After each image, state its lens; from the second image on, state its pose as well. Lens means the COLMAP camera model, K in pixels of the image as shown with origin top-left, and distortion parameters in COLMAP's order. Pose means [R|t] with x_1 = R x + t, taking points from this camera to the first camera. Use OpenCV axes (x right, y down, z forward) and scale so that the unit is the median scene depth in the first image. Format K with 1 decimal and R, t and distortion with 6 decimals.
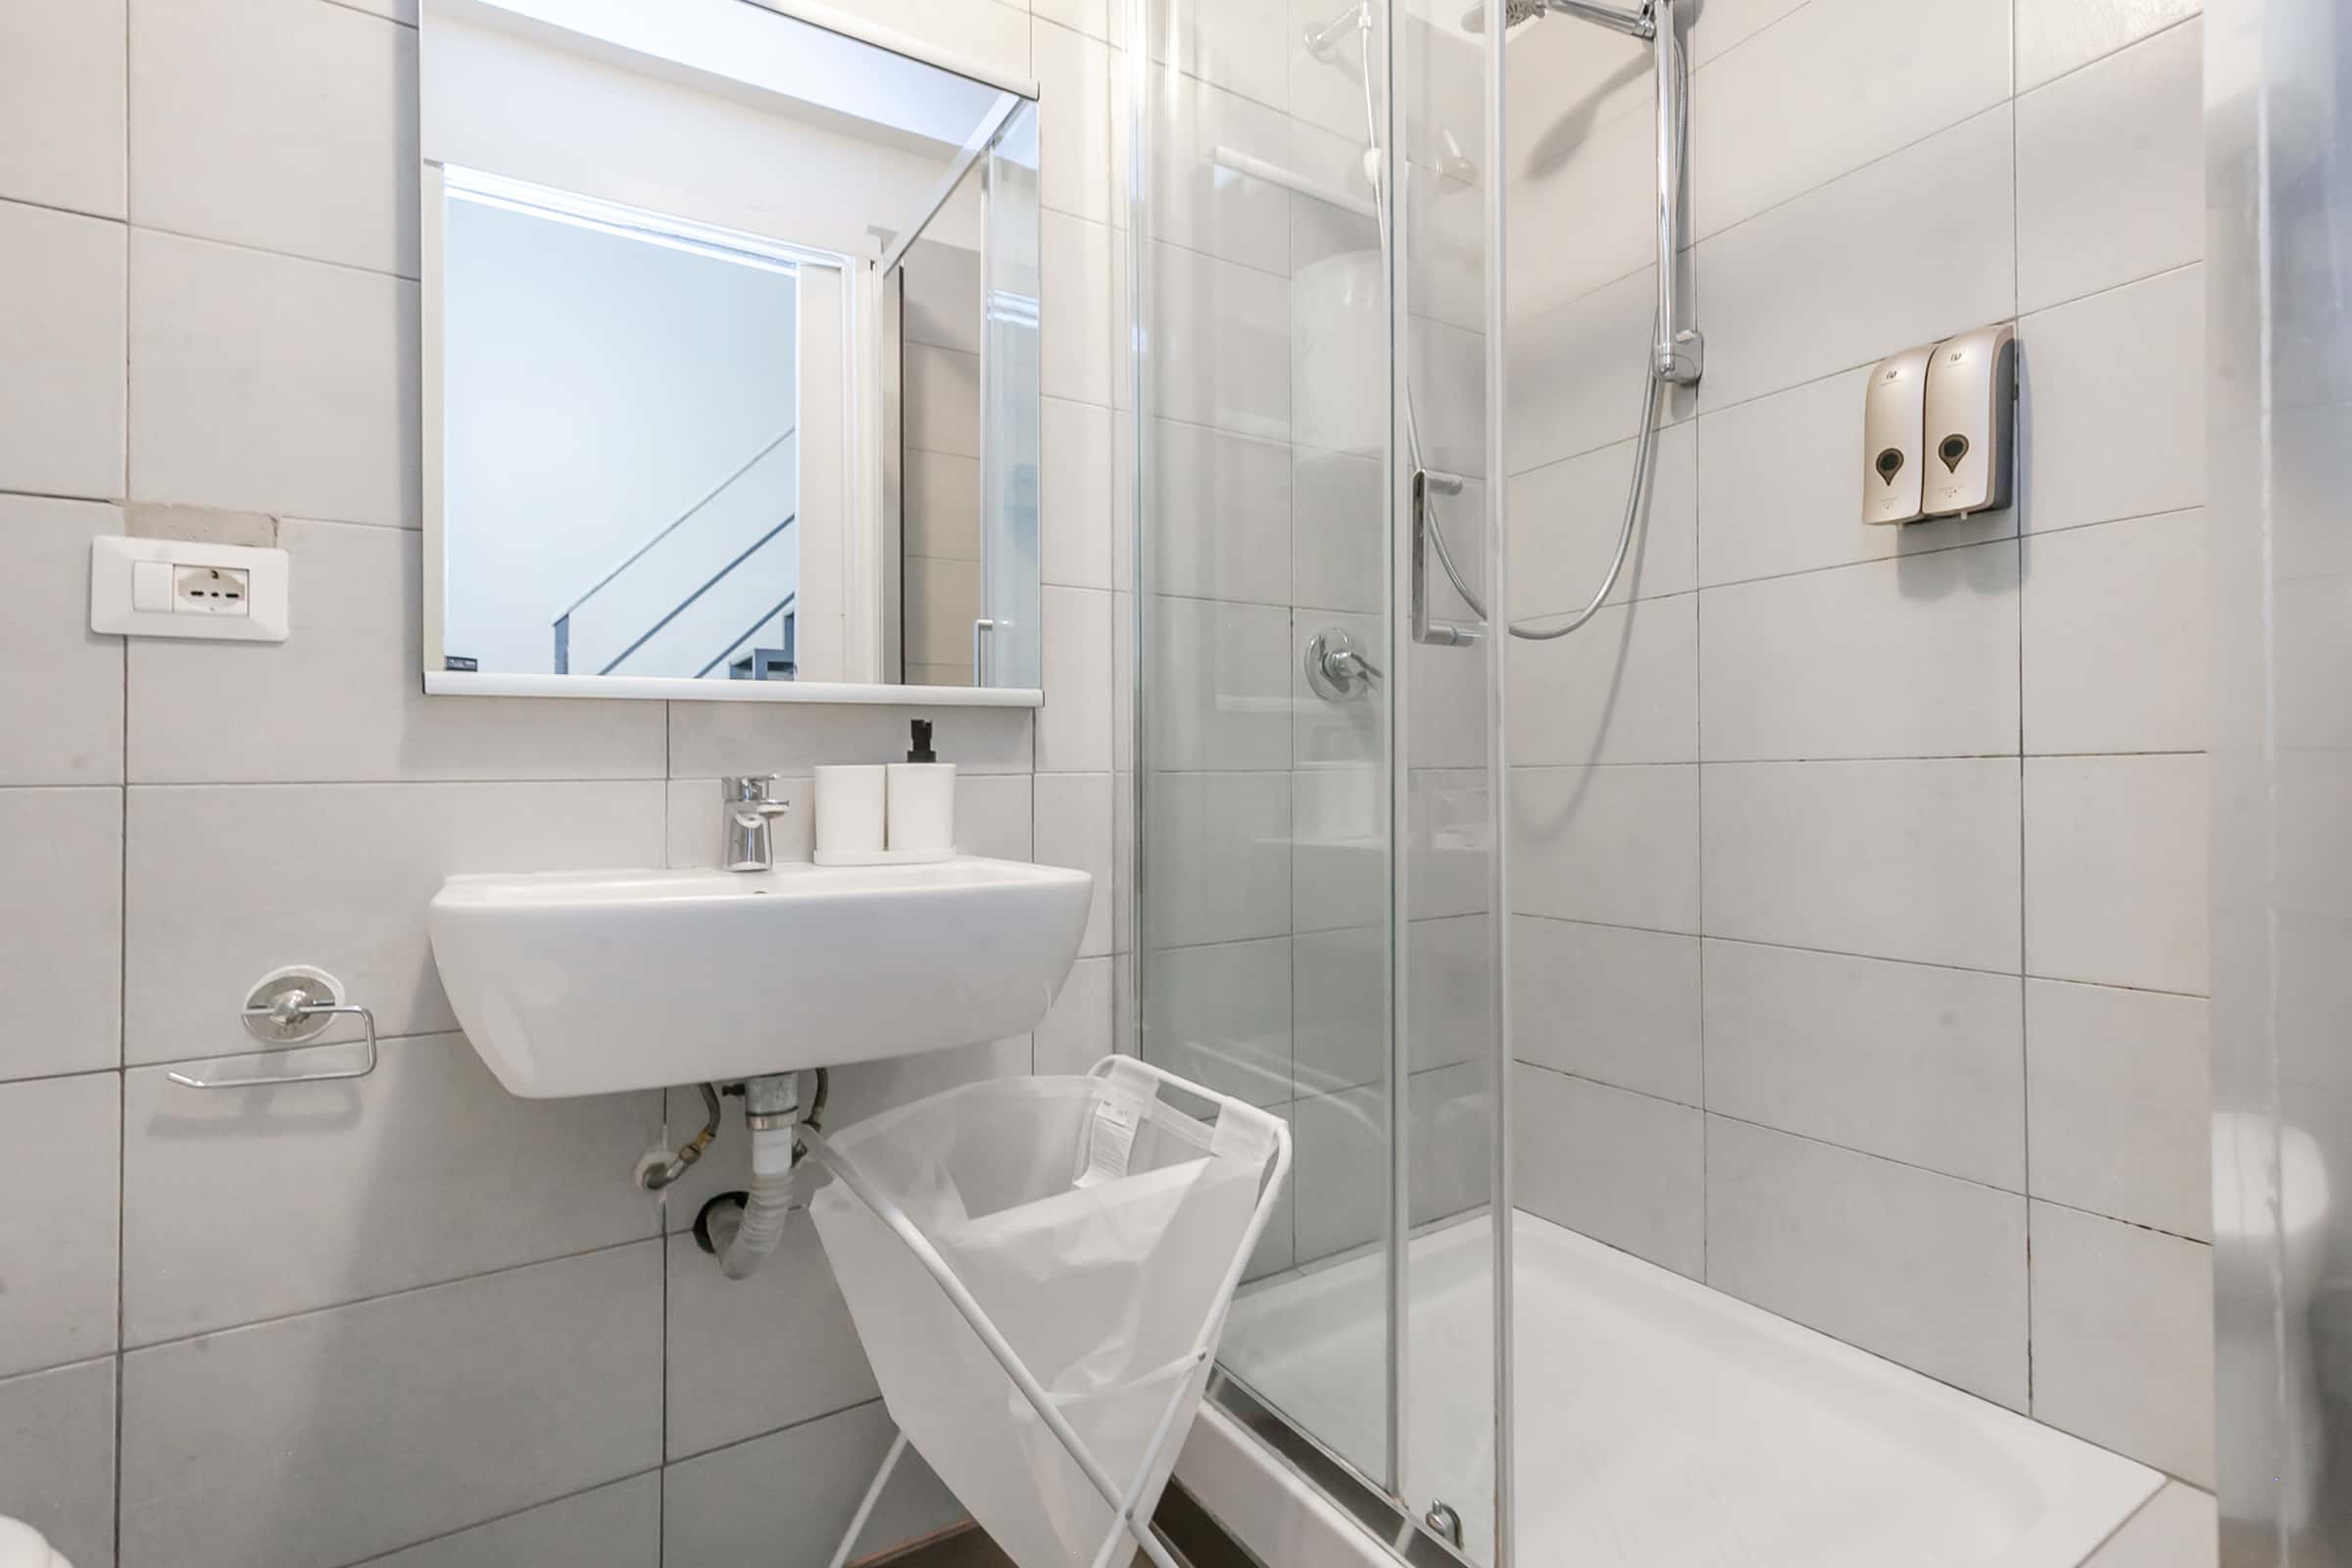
lens RADIAL K [[1068.6, 0, 1306.8], [0, 1068.6, 719.8], [0, 0, 1]] dist [0.004337, 0.000215]
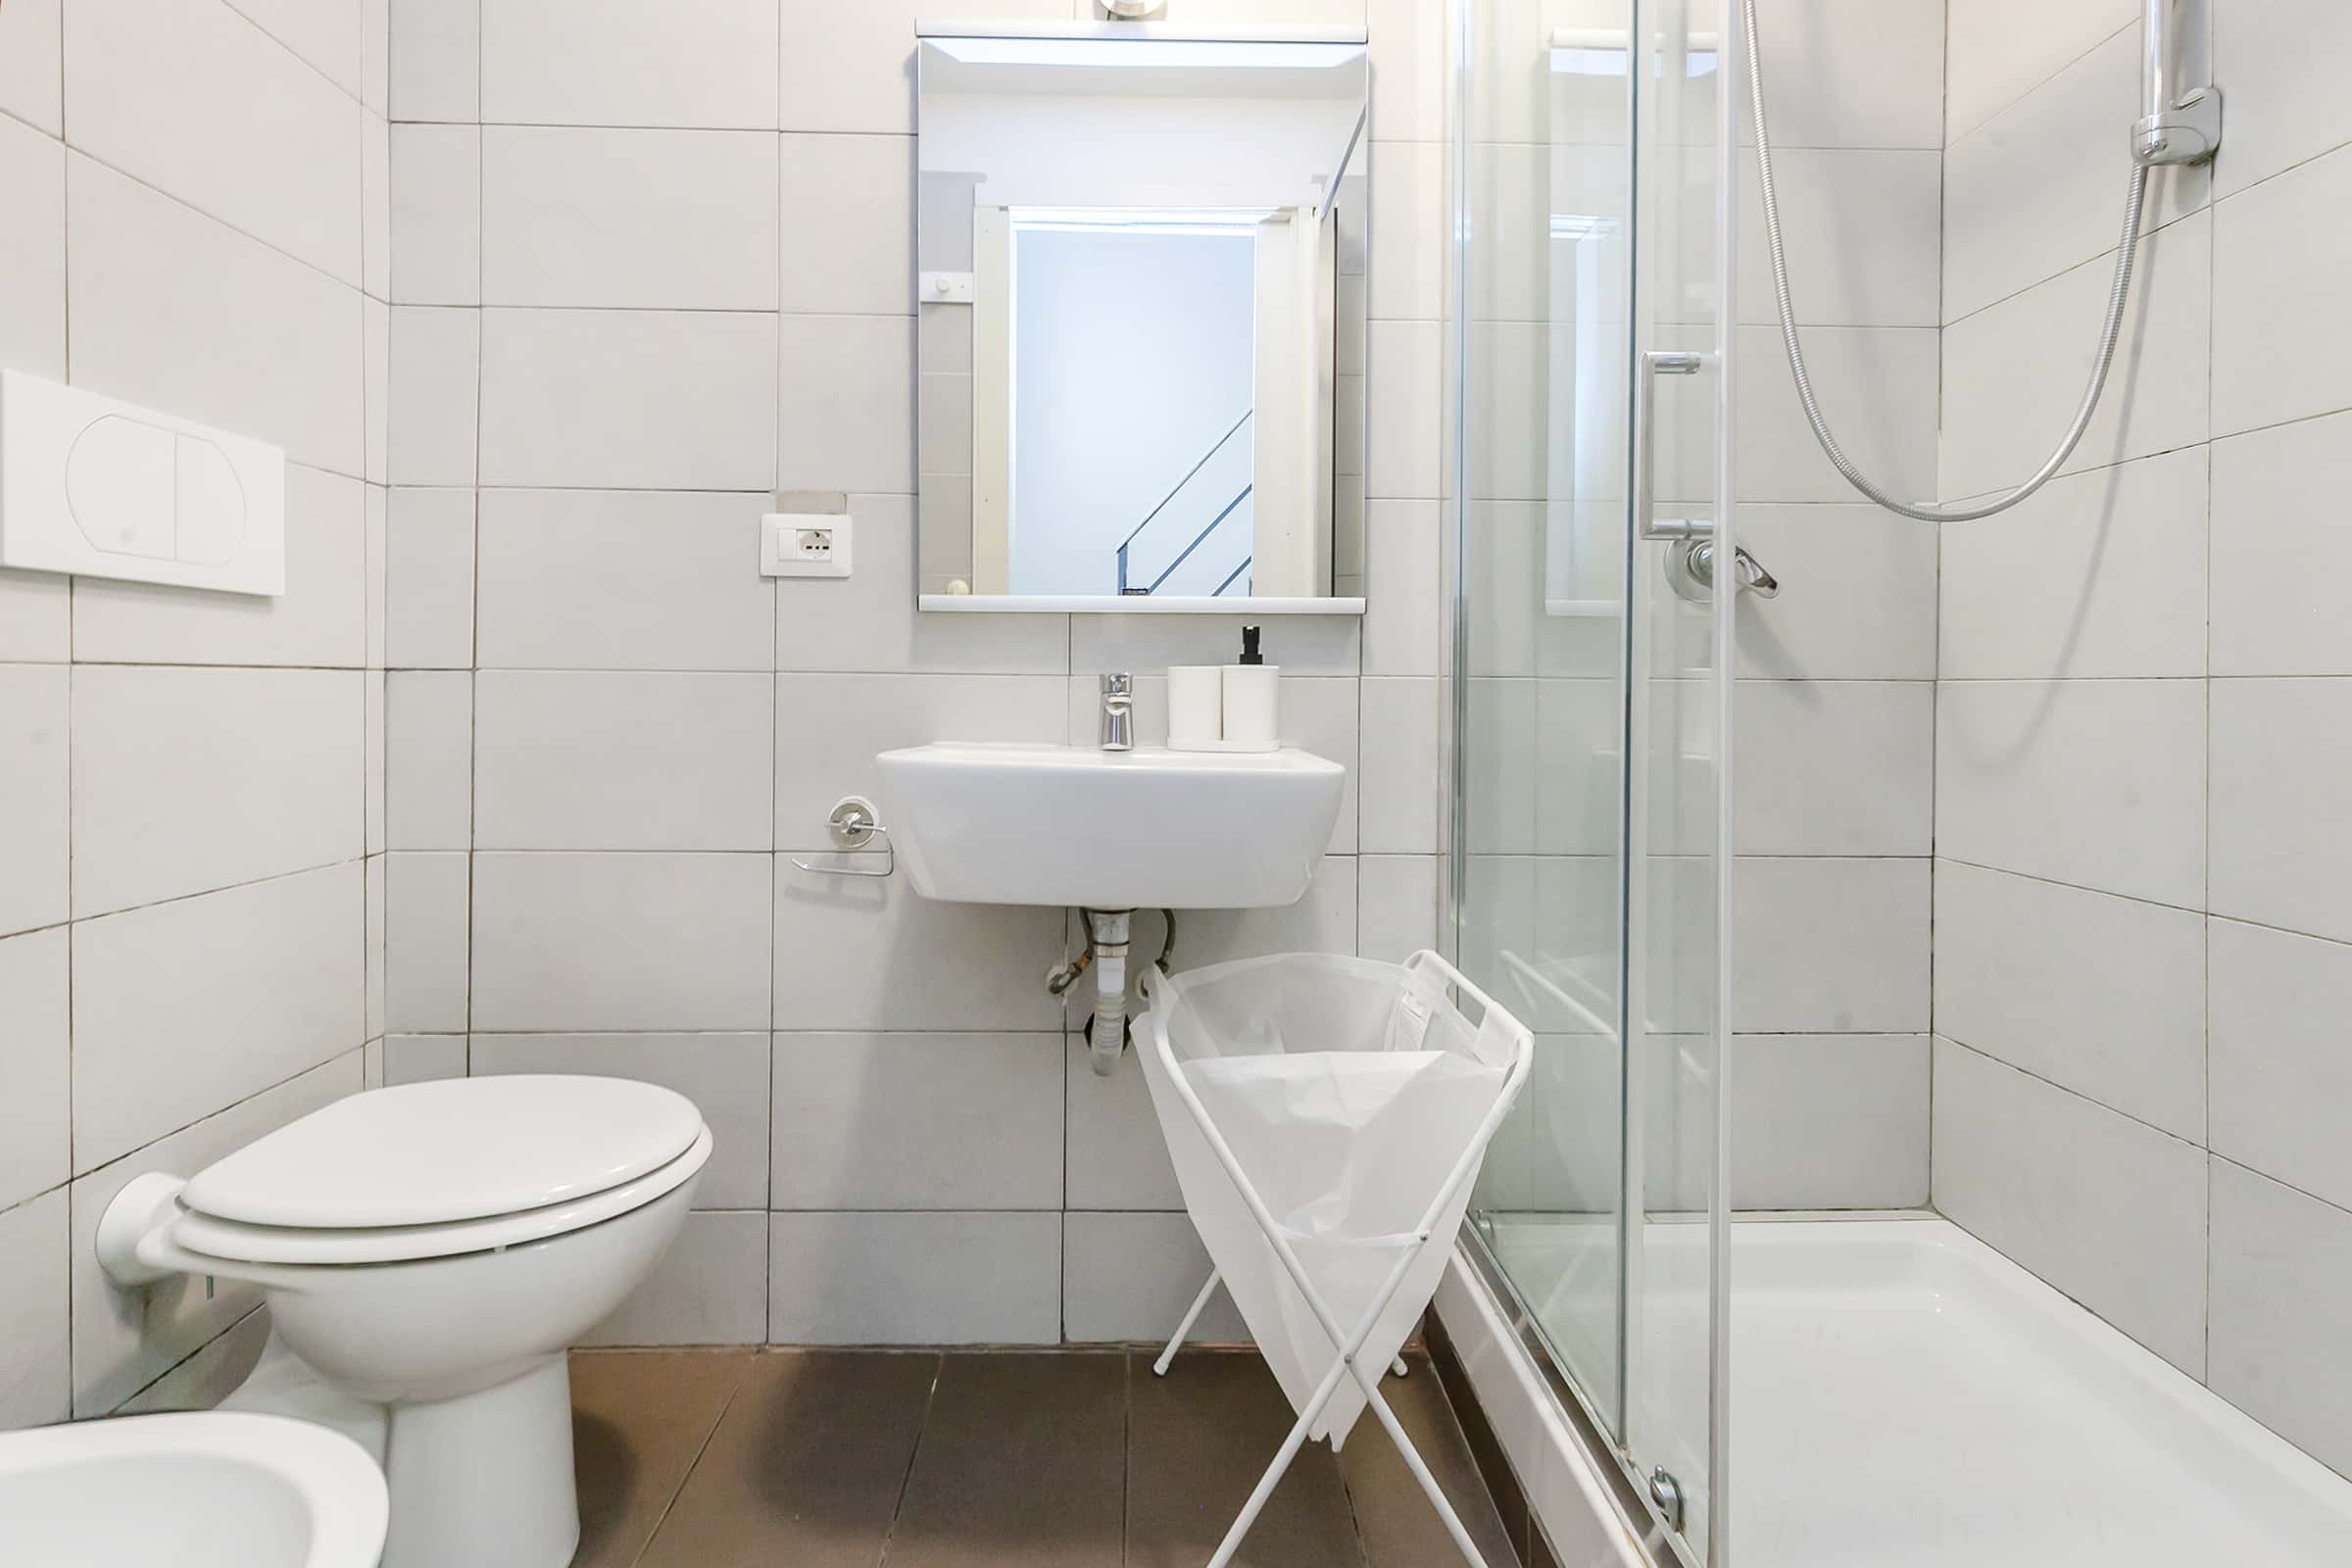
lens RADIAL K [[1068.6, 0, 1176.4], [0, 1068.6, 634.9], [0, 0, 1]] dist [0.002194, 0.000429]
pose [[0.841687, -0.003382, -0.539955, 0.201912], [0.006961, 0.999965, 0.004588, 0.002913], [0.539921, -0.007621, 0.841681, 0.001509]]
